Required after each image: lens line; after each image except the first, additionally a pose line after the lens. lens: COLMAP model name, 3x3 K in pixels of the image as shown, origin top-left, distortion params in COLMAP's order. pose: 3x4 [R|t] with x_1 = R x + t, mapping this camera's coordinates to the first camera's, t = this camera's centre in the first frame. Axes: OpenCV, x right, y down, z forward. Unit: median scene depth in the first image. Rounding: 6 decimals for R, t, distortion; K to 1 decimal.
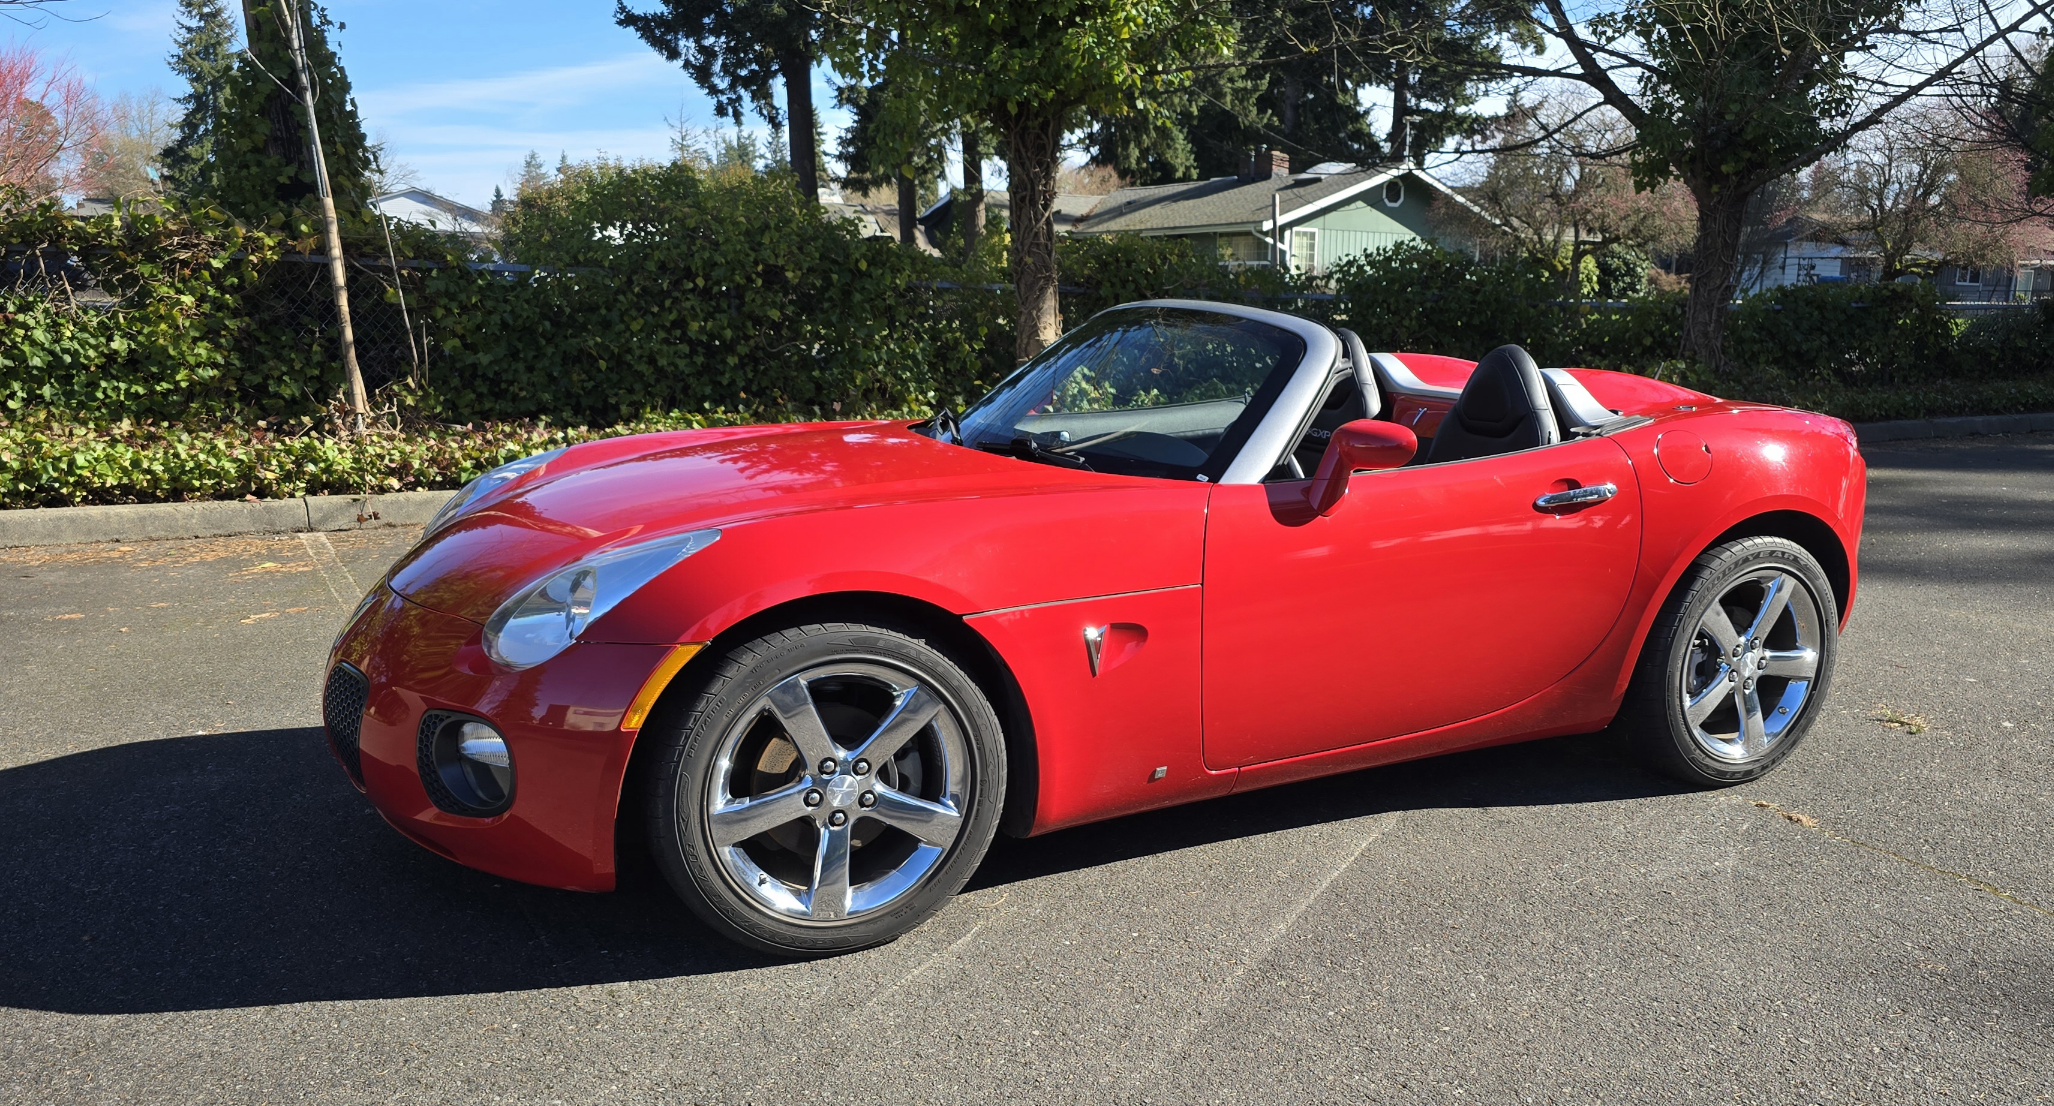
lens RADIAL K [[1666.4, 0, 1202.0], [0, 1666.4, 612.2], [0, 0, 1]] dist [0.046508, -0.069155]
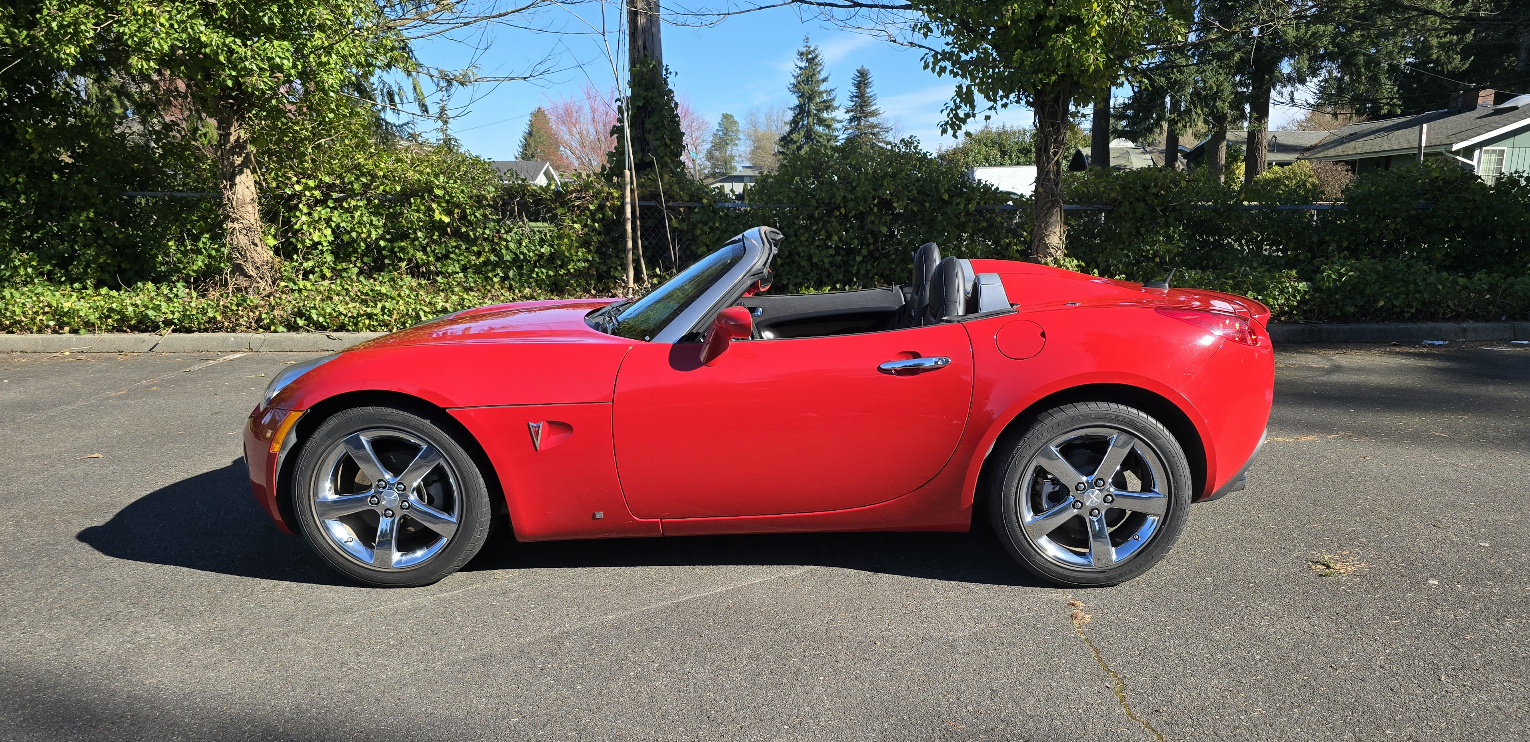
lens RADIAL K [[1099.6, 0, 771.5], [0, 1099.6, 392.8], [0, 0, 1]] dist [0.061998, -0.051072]
pose [[0.846568, 0.067354, -0.528002, 0.254163], [-0.079874, 0.996805, -0.000909, -0.013653], [0.526254, 0.042944, 0.849242, 0.058080]]
